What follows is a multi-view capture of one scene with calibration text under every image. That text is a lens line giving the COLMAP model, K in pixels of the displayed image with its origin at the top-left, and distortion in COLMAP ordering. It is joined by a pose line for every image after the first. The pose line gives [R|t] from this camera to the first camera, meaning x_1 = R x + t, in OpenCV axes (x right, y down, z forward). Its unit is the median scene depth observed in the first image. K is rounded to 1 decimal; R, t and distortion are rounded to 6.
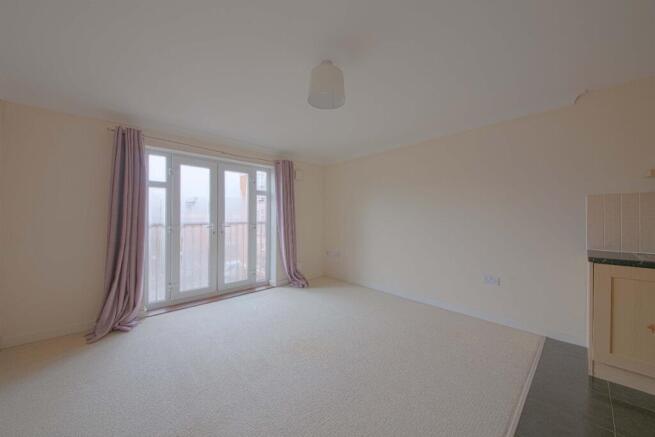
lens RADIAL K [[225.5, 0, 324.1], [0, 225.5, 219.3], [0, 0, 1]] dist [-0.008344, -0.000386]
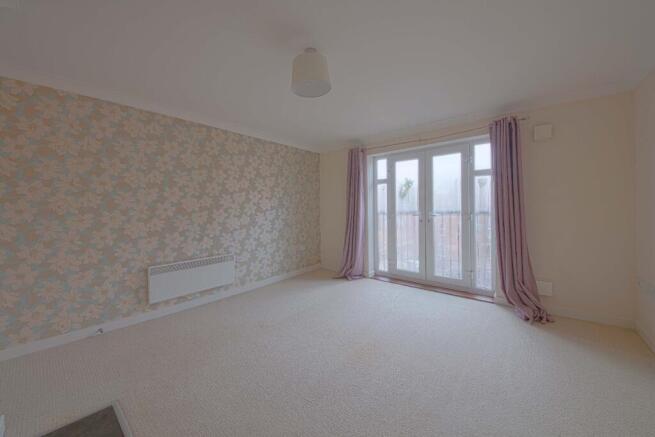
lens RADIAL K [[225.5, 0, 321.8], [0, 225.5, 214.0], [0, 0, 1]] dist [-0.008344, -0.000386]
pose [[0.140108, 0.024155, -0.989842, 0.442708], [0.007809, 0.999644, 0.025500, -0.002538], [0.990105, -0.011303, 0.139870, 0.404888]]
